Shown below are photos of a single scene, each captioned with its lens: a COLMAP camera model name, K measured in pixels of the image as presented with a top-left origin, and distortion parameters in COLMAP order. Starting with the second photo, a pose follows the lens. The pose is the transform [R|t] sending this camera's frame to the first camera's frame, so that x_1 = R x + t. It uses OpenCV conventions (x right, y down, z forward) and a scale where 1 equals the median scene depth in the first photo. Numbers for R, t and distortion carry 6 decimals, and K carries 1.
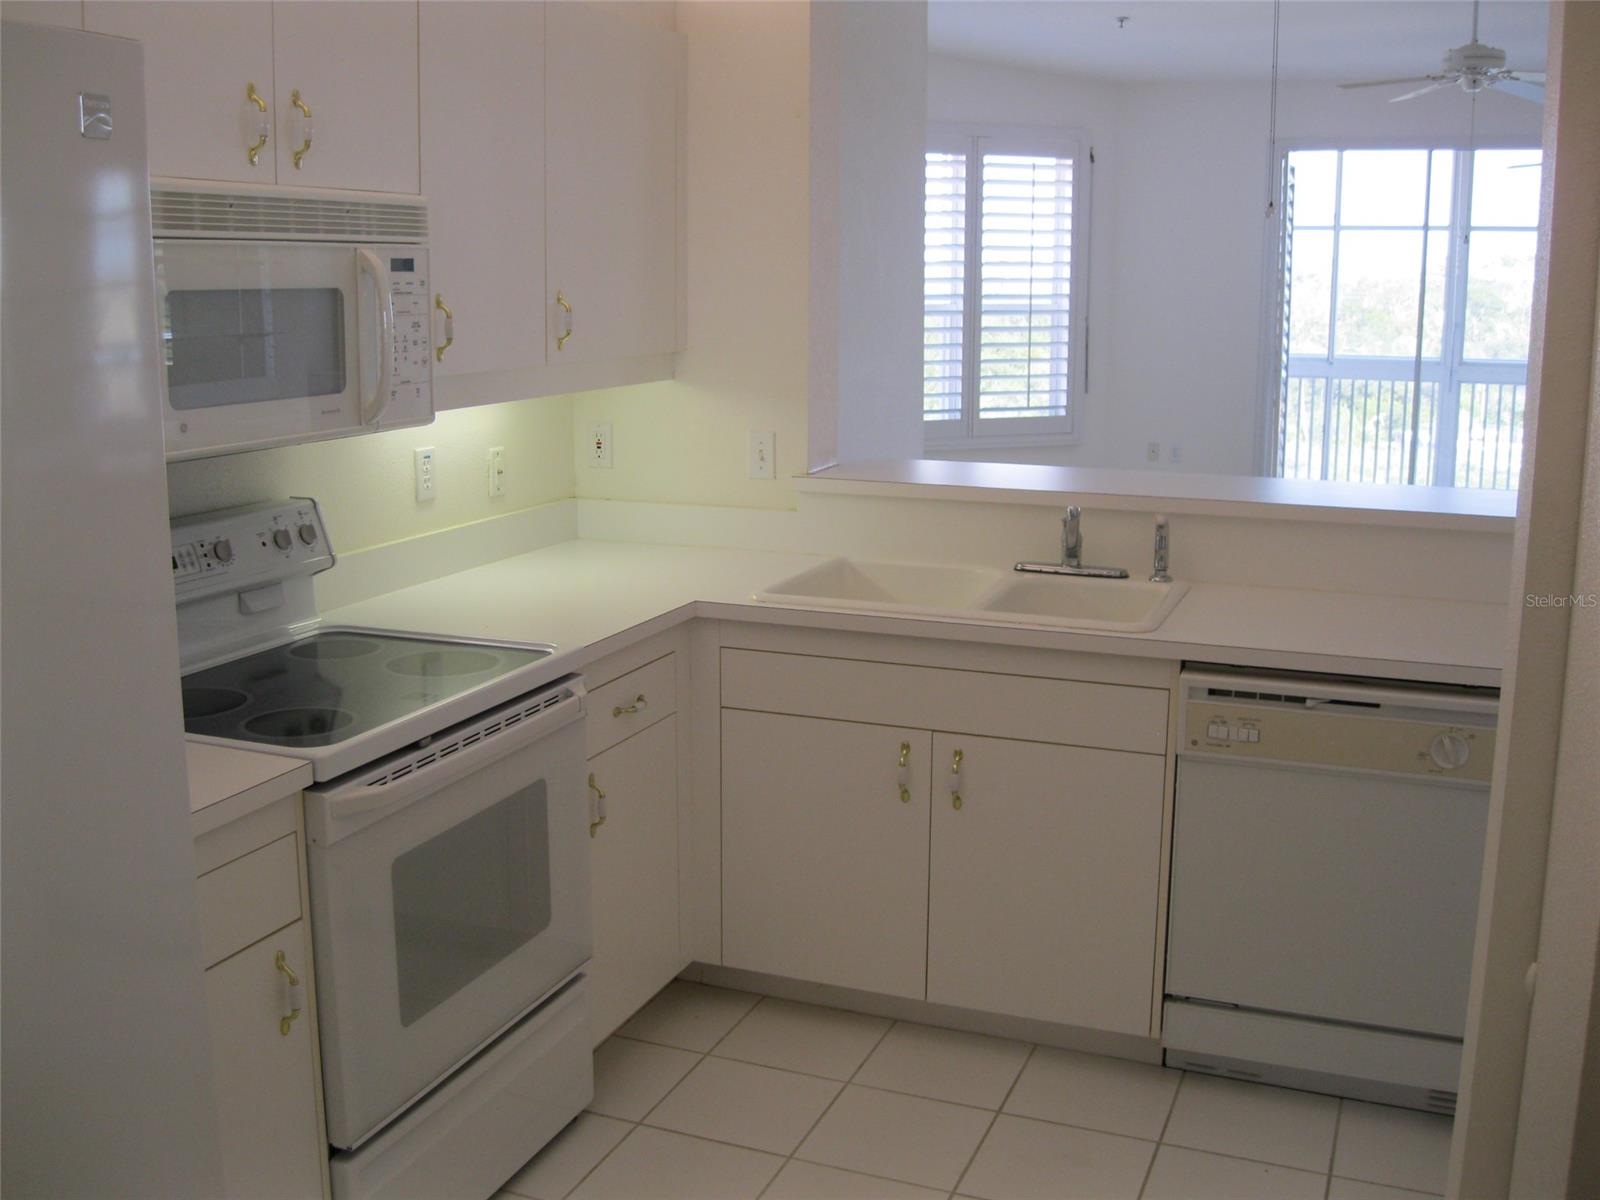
lens RADIAL K [[1636.0, 0, 768.7], [0, 1636.0, 601.2], [0, 0, 1]] dist [-0.143972, 0.121916]
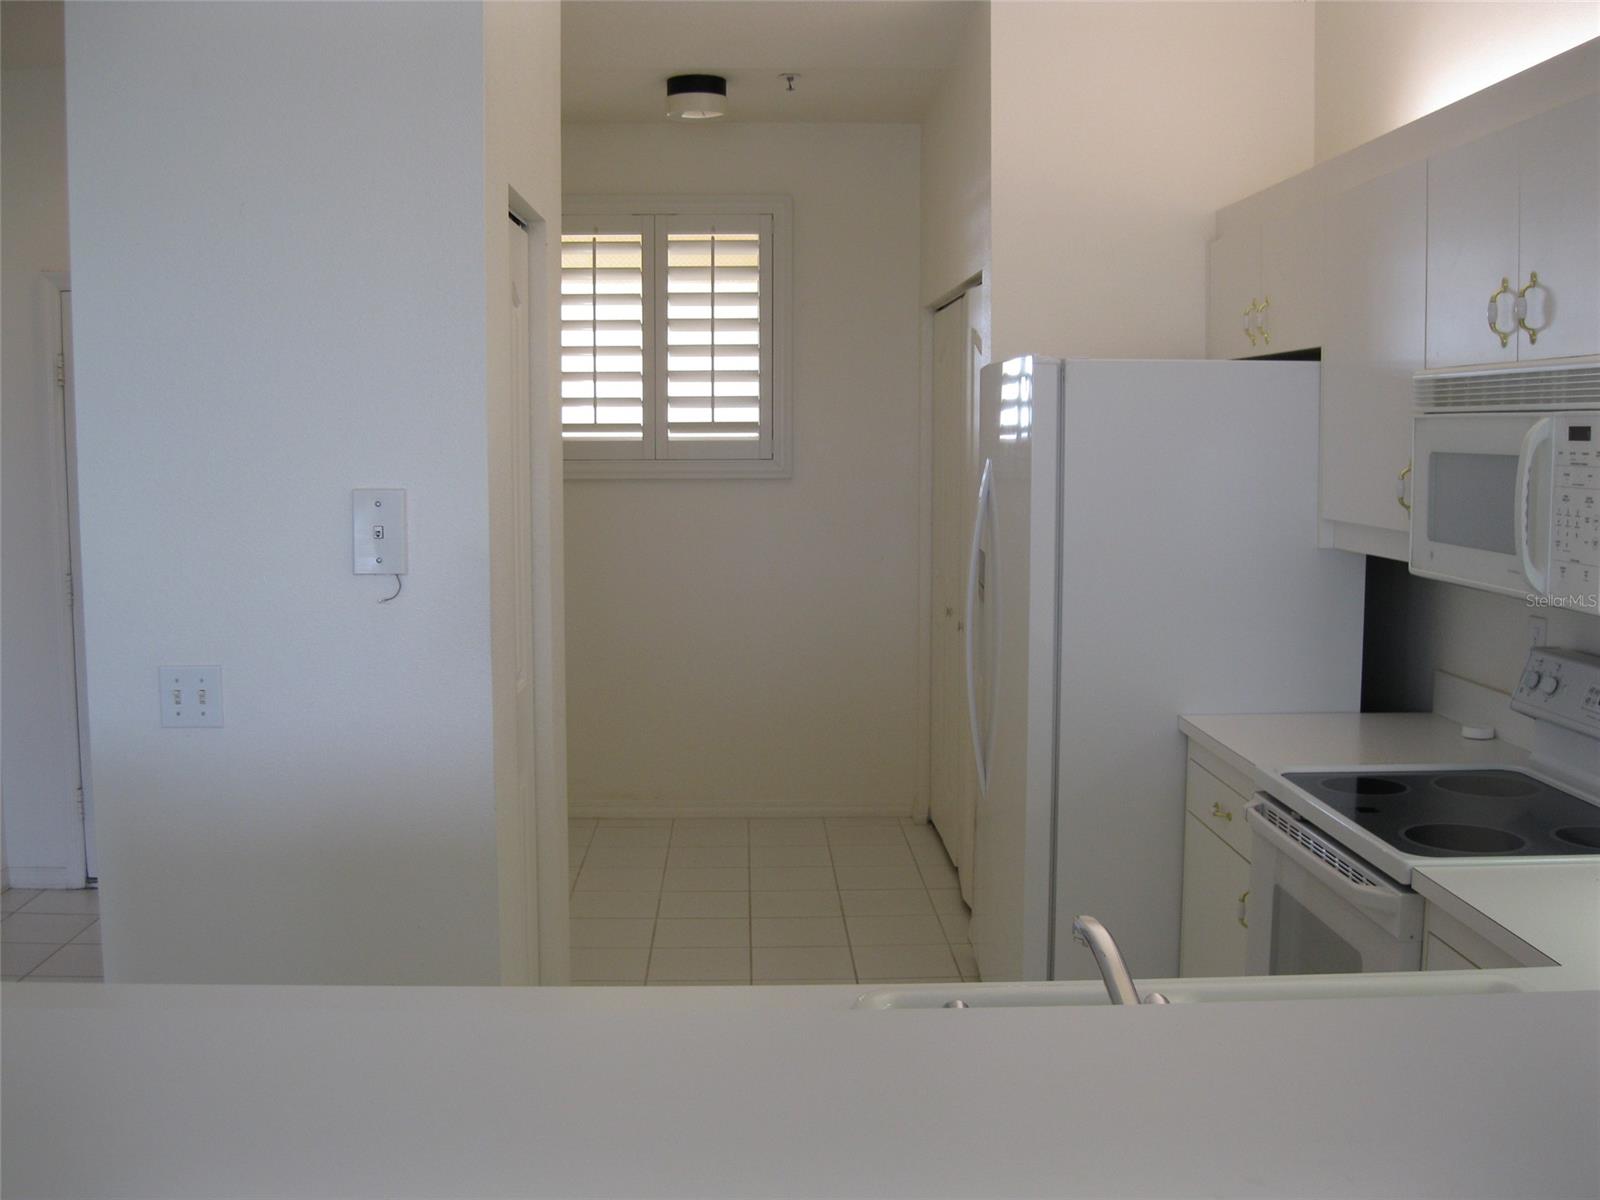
lens RADIAL K [[1636.0, 0, 768.7], [0, 1636.0, 601.2], [0, 0, 1]] dist [-0.143972, 0.121916]
pose [[-0.916517, 0.042355, -0.397747, 0.556706], [-0.076183, 0.957692, 0.277527, -0.332372], [0.392674, 0.284660, -0.874515, 1.636555]]
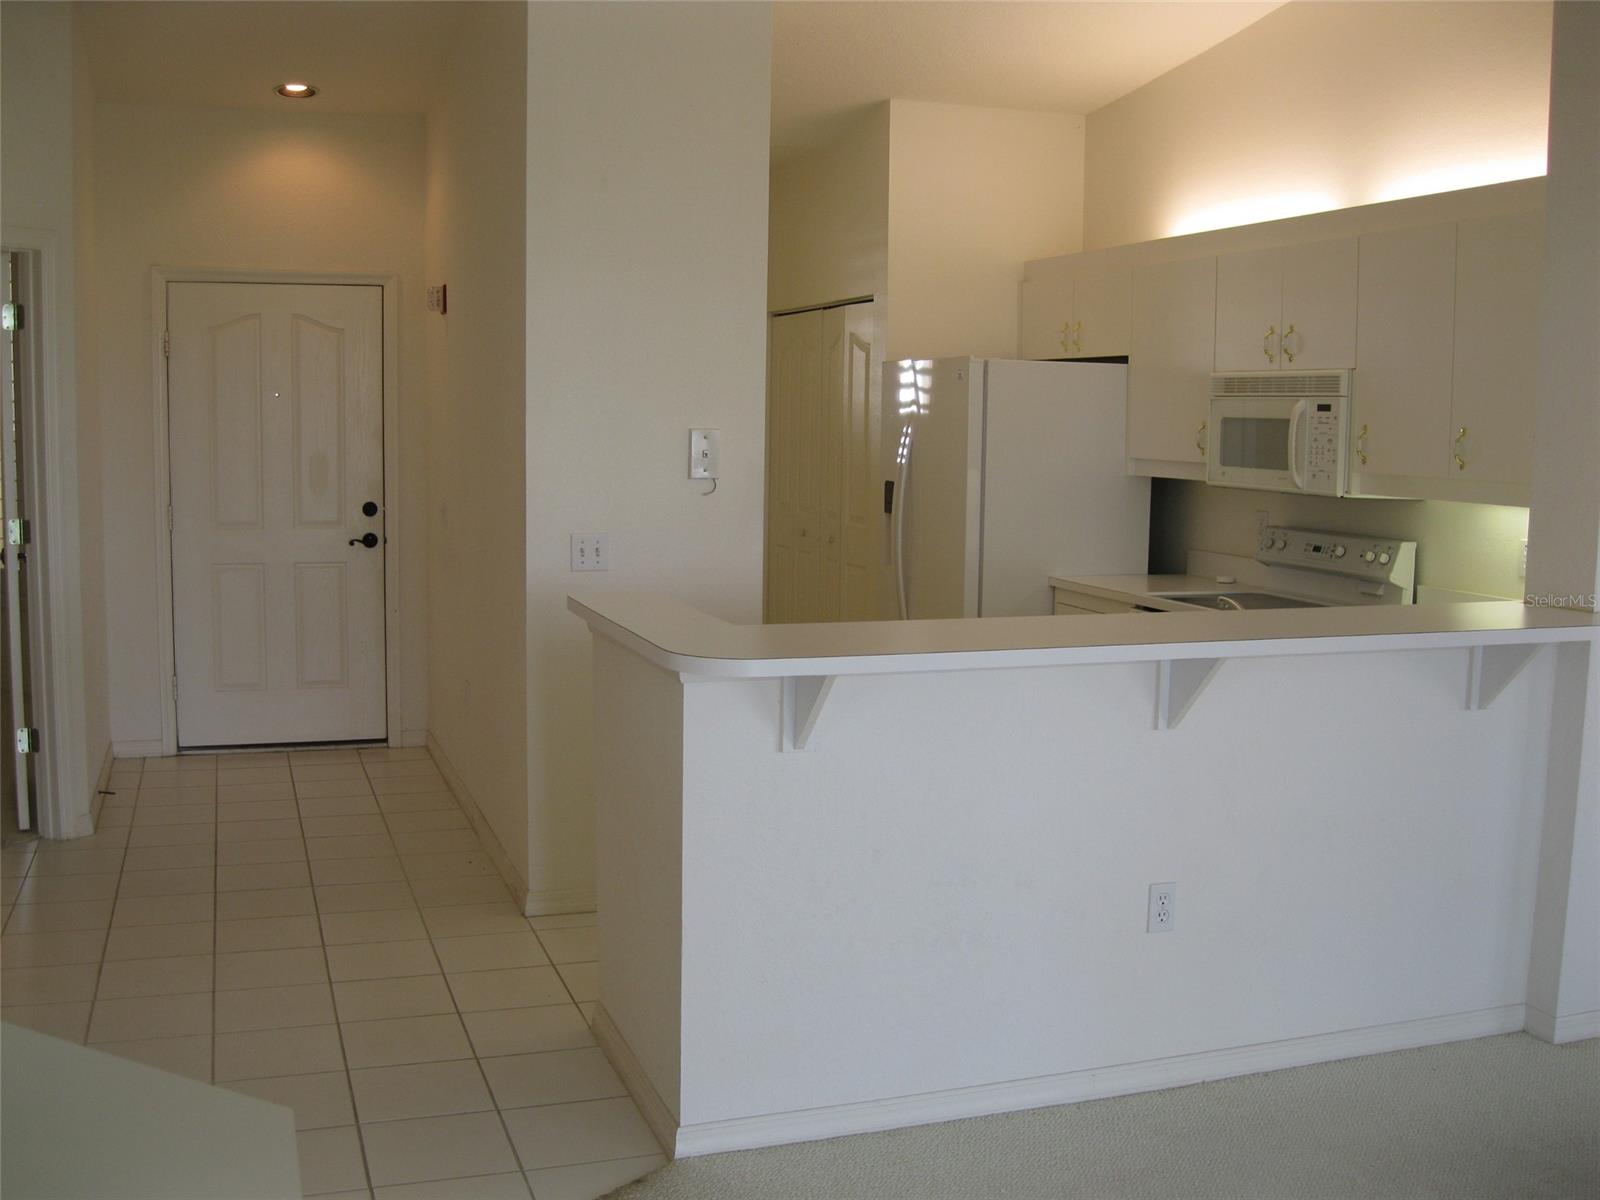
lens RADIAL K [[1636.0, 0, 768.7], [0, 1636.0, 601.2], [0, 0, 1]] dist [-0.143972, 0.121916]
pose [[-0.753368, 0.064034, -0.654475, 1.484956], [-0.141929, 0.955958, 0.256907, -0.381304], [0.642101, 0.286434, -0.711099, 1.975177]]
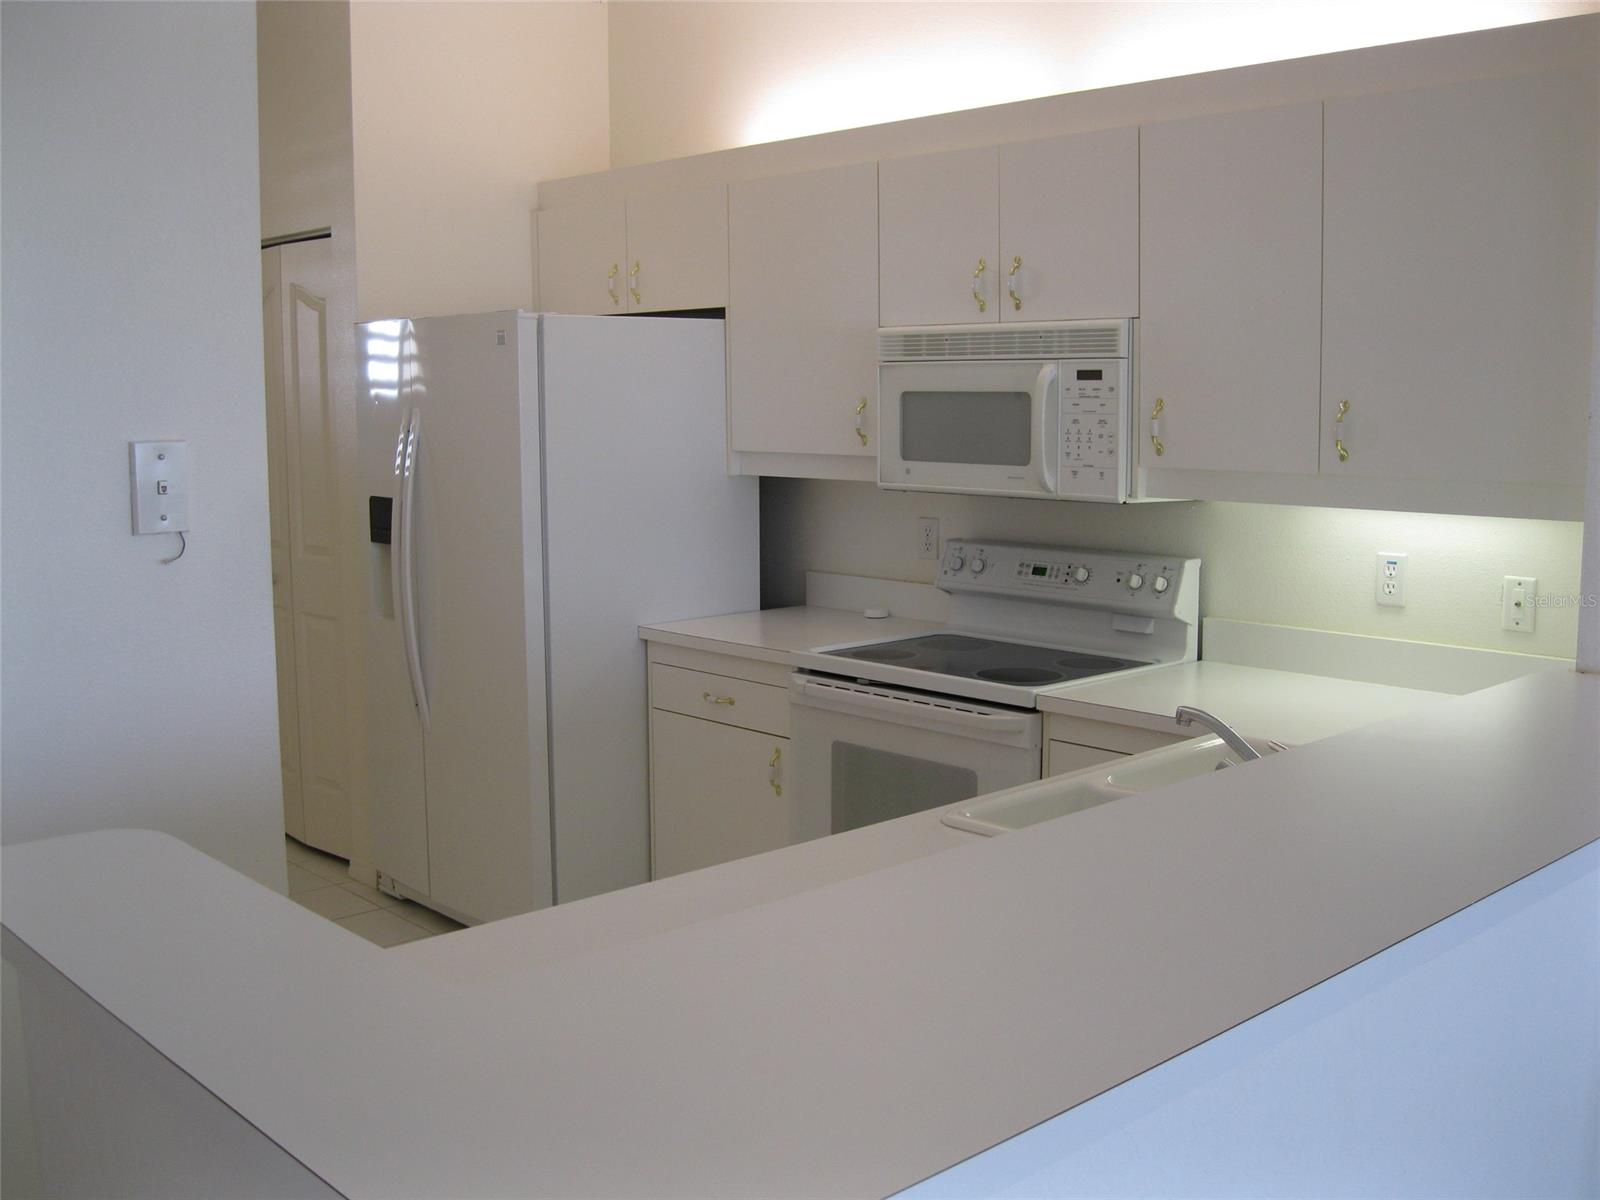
lens RADIAL K [[1636.0, 0, 768.7], [0, 1636.0, 601.2], [0, 0, 1]] dist [-0.143972, 0.121916]
pose [[-0.426308, 0.118759, -0.896748, 1.067098], [-0.169833, 0.963208, 0.208298, -0.261285], [0.888492, 0.241096, -0.390454, 1.325185]]
